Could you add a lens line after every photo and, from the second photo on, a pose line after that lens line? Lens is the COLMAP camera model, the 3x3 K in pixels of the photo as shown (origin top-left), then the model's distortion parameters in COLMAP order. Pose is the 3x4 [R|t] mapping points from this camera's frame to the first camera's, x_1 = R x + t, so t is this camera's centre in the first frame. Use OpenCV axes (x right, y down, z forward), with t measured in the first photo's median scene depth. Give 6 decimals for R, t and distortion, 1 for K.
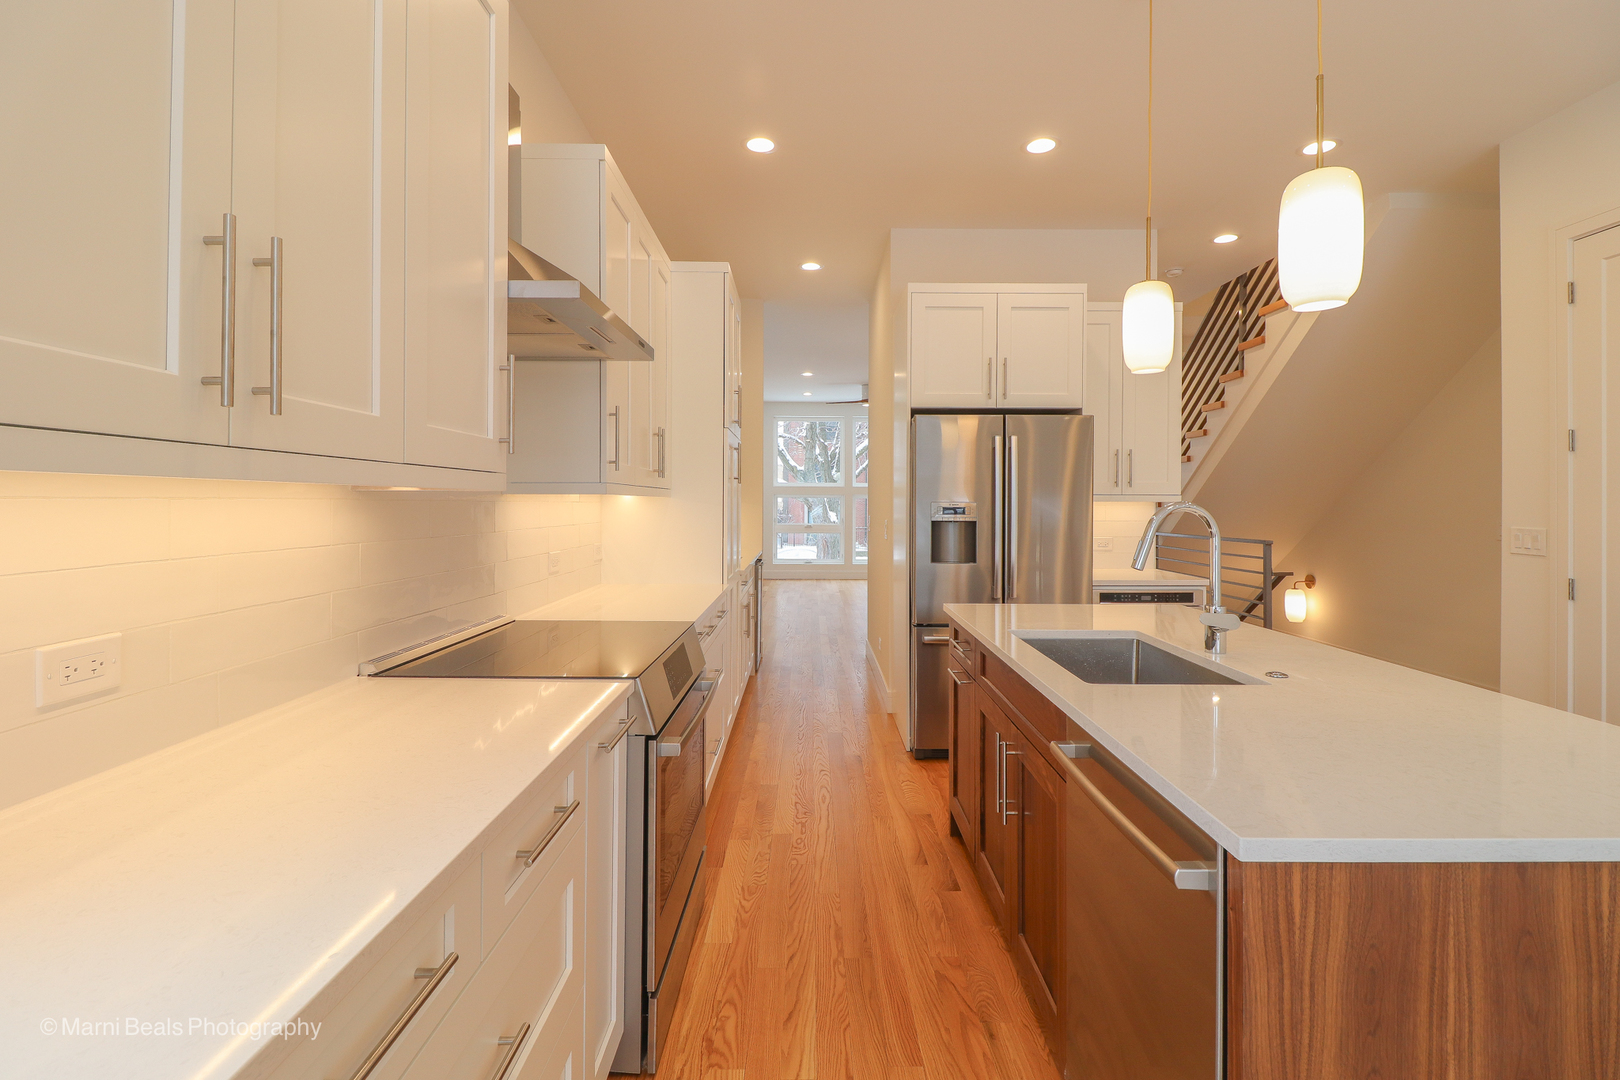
lens RADIAL K [[736.4, 0, 810.0], [0, 736.4, 501.7], [0, 0, 1]] dist [0.009376, -0.009033]
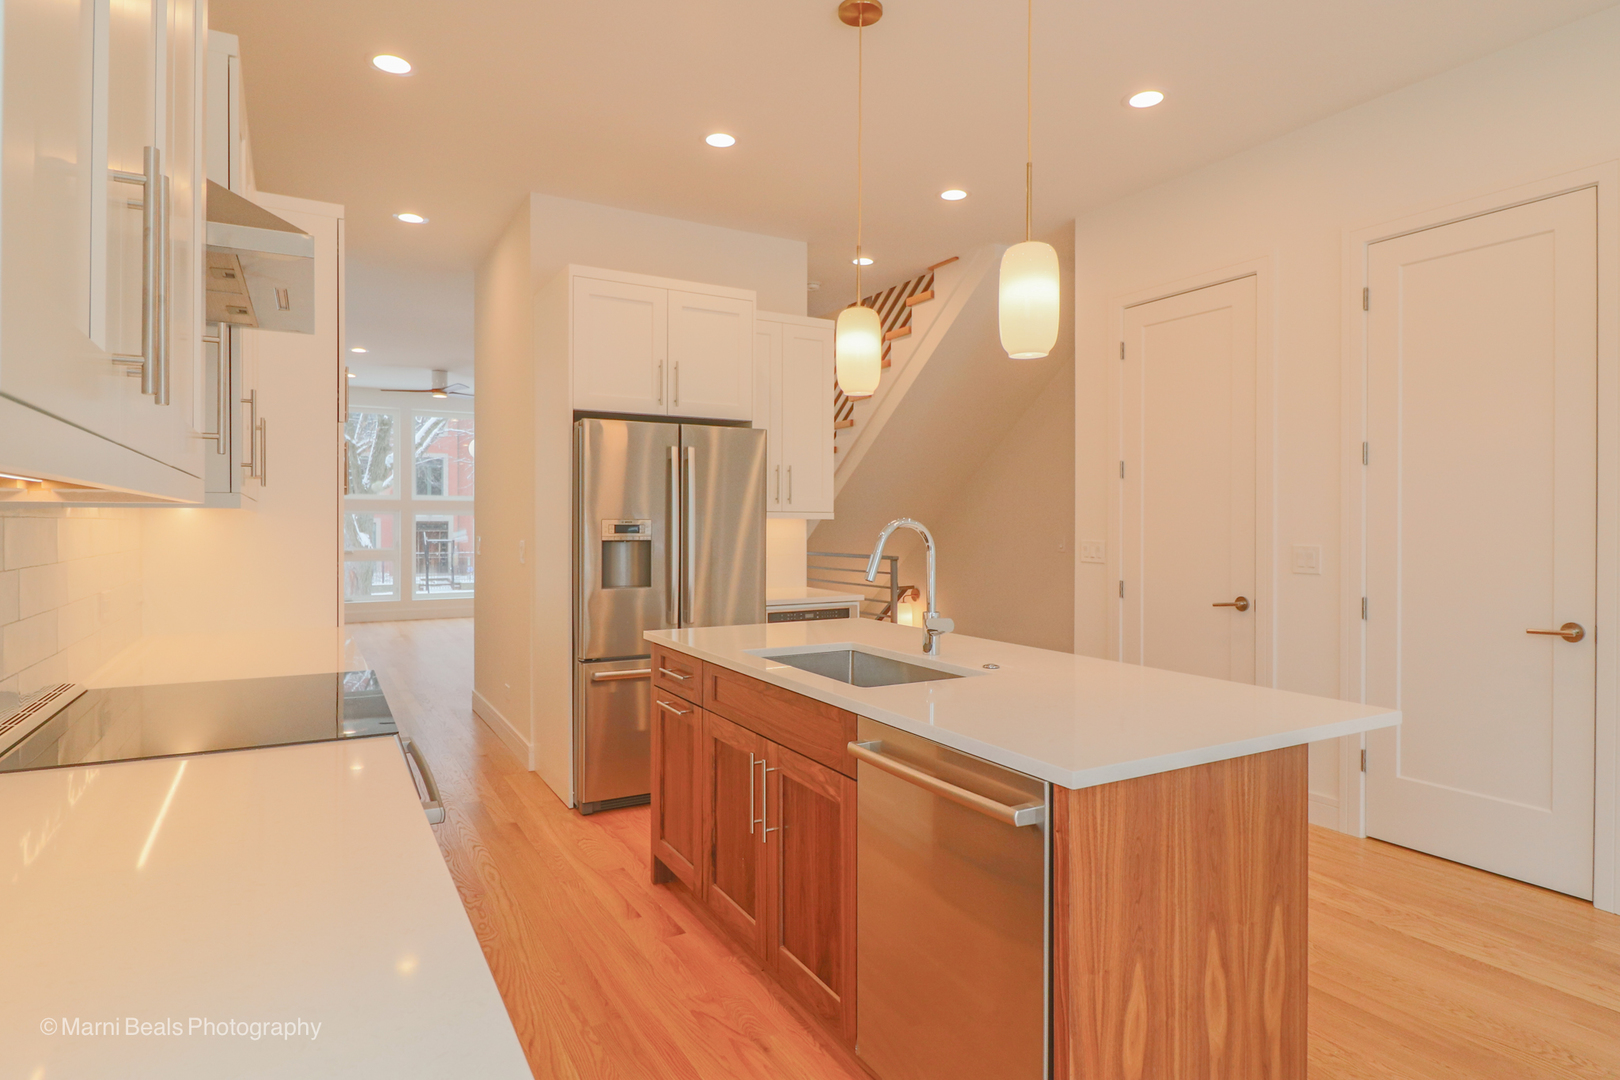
lens RADIAL K [[882.9, 0, 800.2], [0, 882.9, 528.7], [0, 0, 1]] dist [0.001616, -0.005183]
pose [[0.872699, -0.005645, 0.488225, -0.228308], [0.000581, 0.999944, 0.010522, 0.001237], [-0.488258, -0.008898, 0.872654, -0.050973]]
